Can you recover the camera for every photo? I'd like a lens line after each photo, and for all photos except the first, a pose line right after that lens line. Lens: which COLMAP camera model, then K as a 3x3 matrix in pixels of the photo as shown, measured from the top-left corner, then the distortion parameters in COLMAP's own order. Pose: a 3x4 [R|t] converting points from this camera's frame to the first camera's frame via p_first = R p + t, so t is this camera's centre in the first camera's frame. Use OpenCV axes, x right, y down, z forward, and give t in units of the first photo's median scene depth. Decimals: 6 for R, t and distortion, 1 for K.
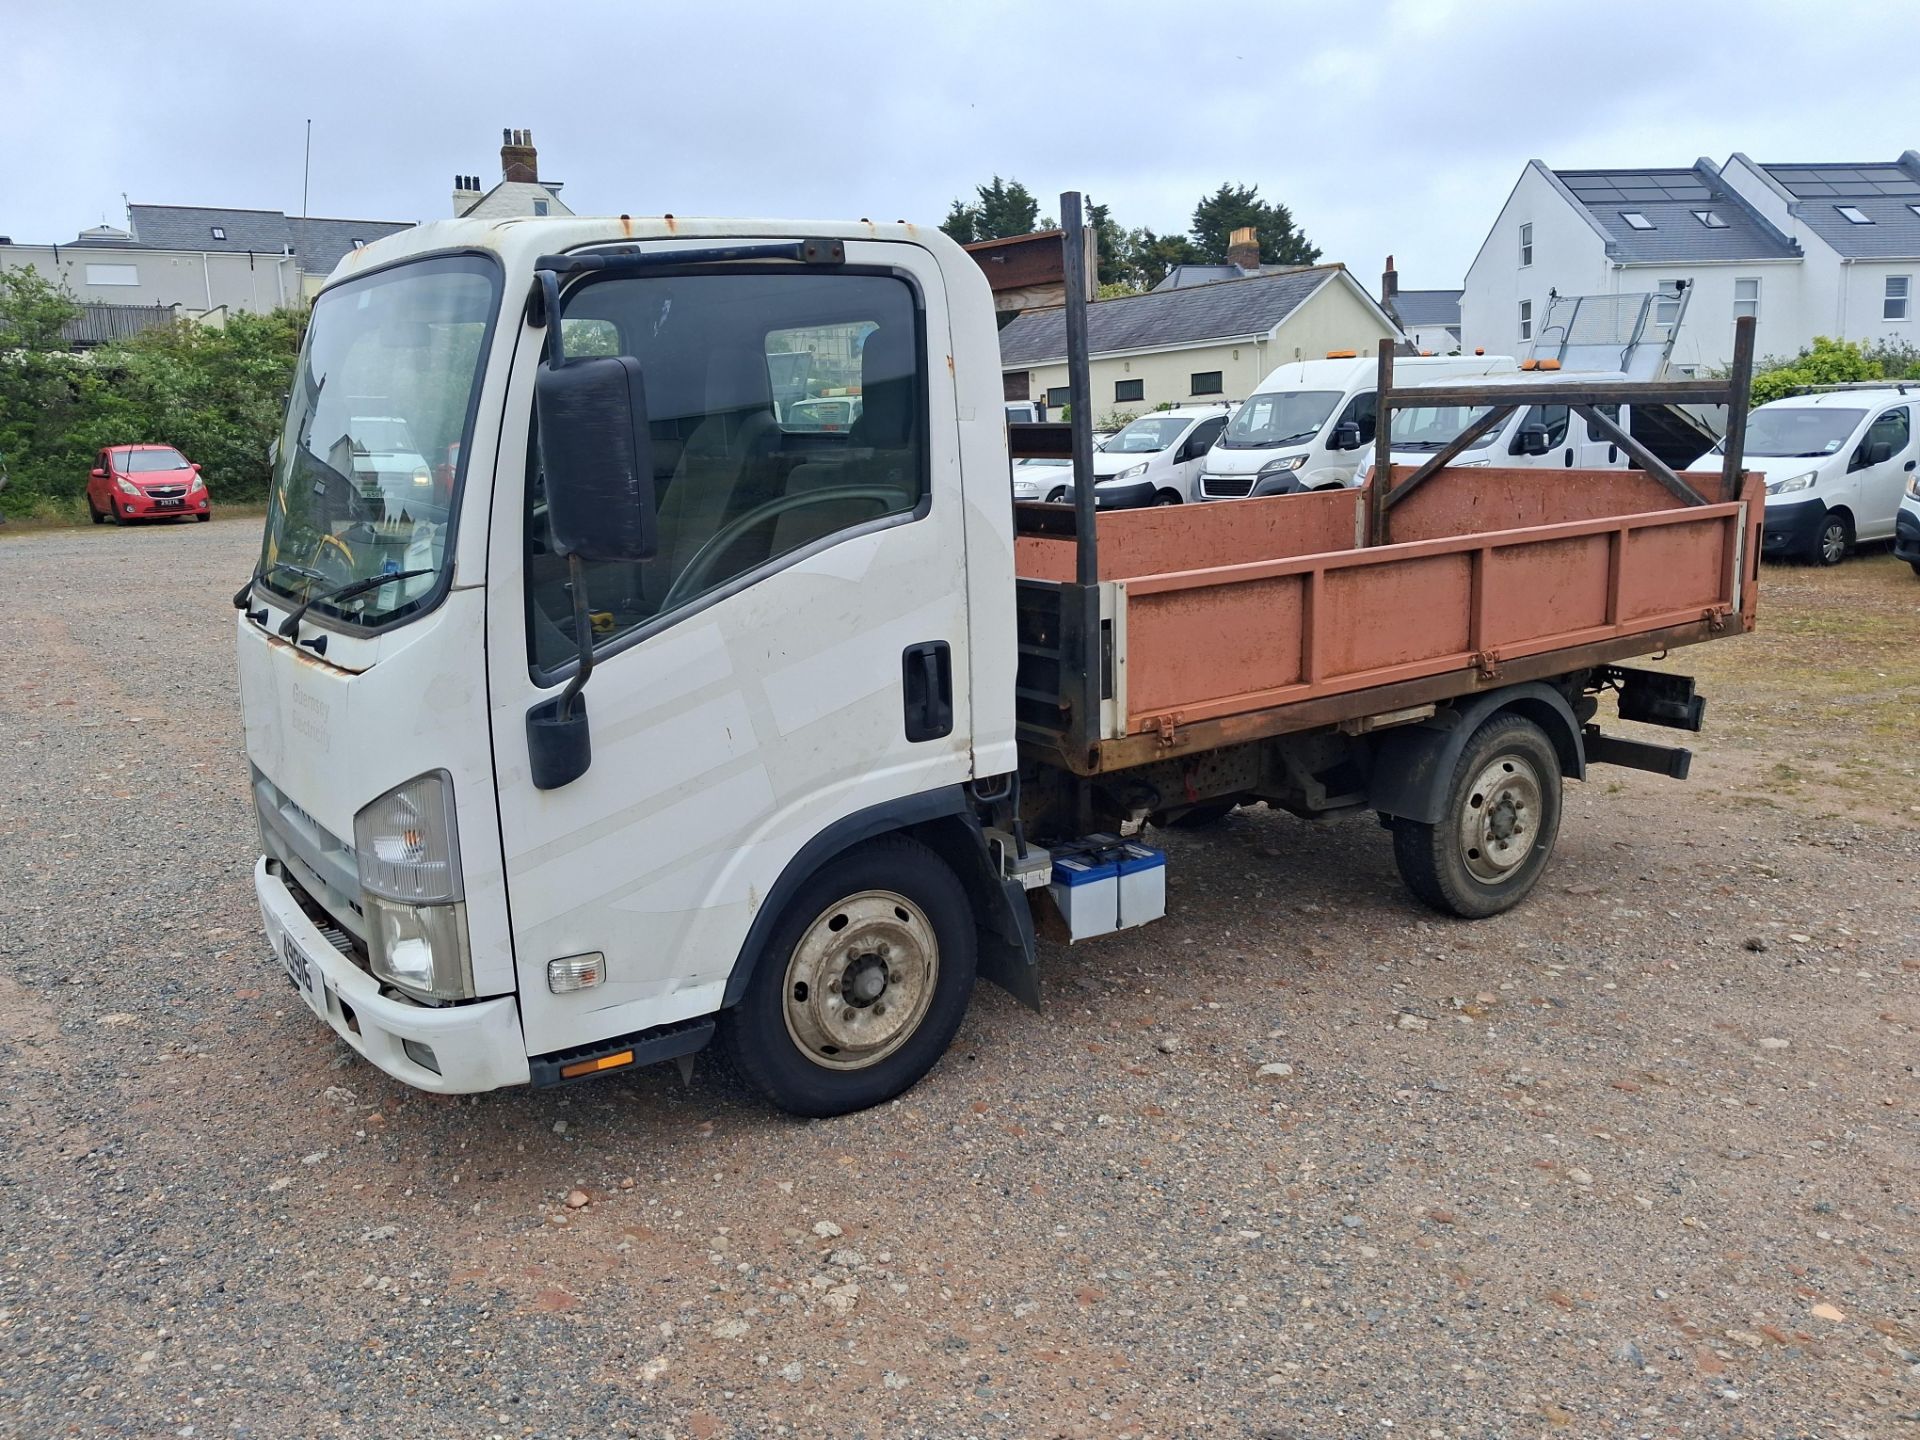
lens RADIAL K [[1492.6, 0, 964.8], [0, 1492.6, 708.6], [0, 0, 1]] dist [0.093998, -0.221894]
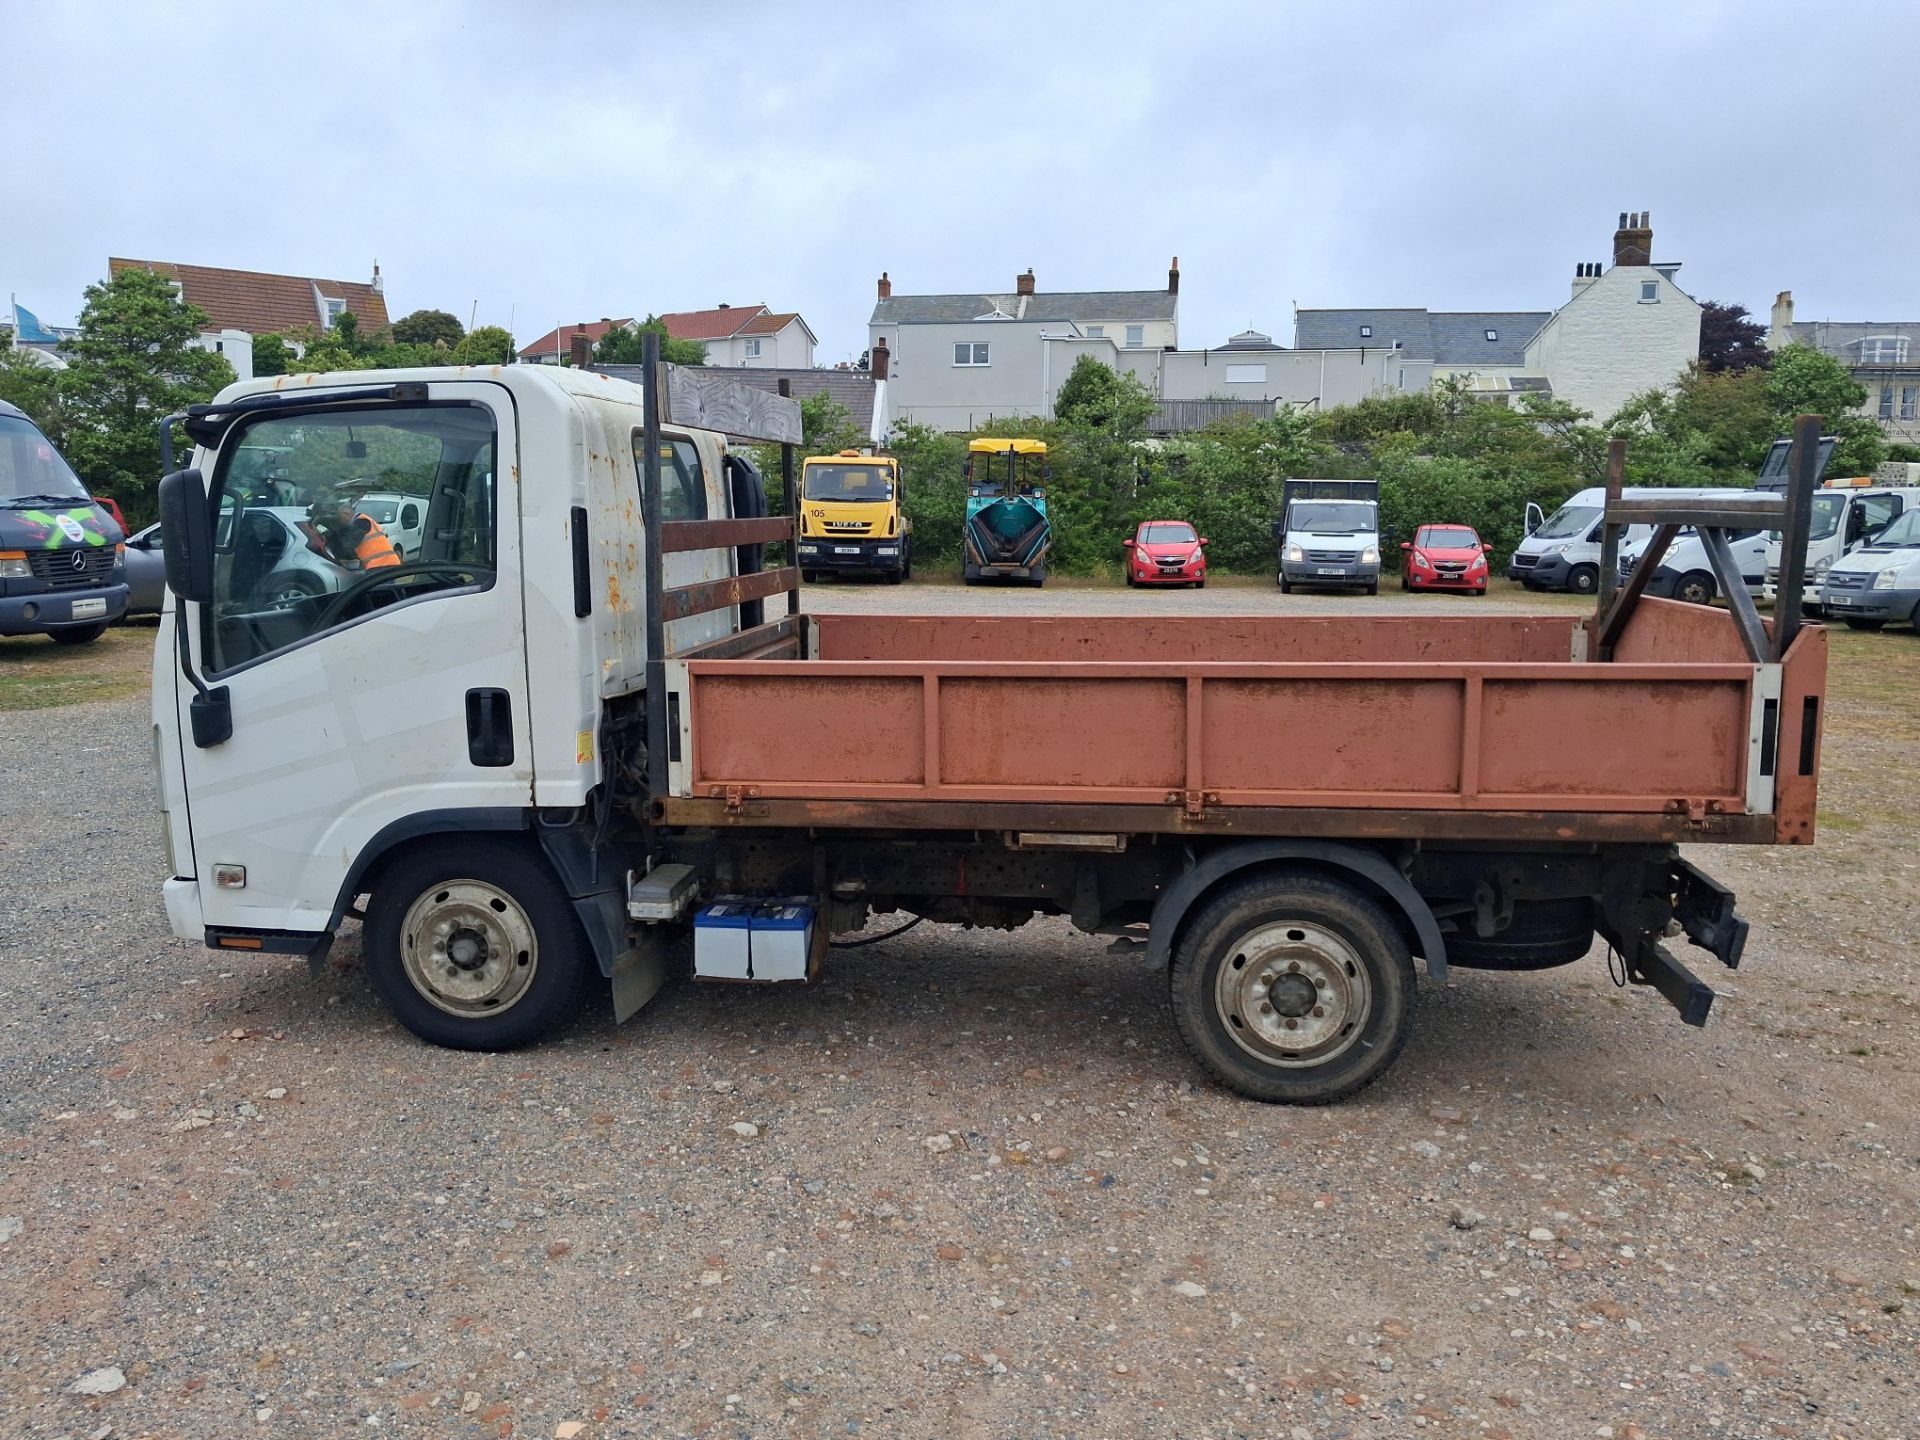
lens RADIAL K [[1492.6, 0, 964.8], [0, 1492.6, 708.6], [0, 0, 1]] dist [0.093998, -0.221894]
pose [[0.743140, 0.114810, -0.659213, 0.994280], [-0.150151, 0.988659, 0.002919, -0.081915], [0.652072, 0.096812, 0.751950, 0.270050]]
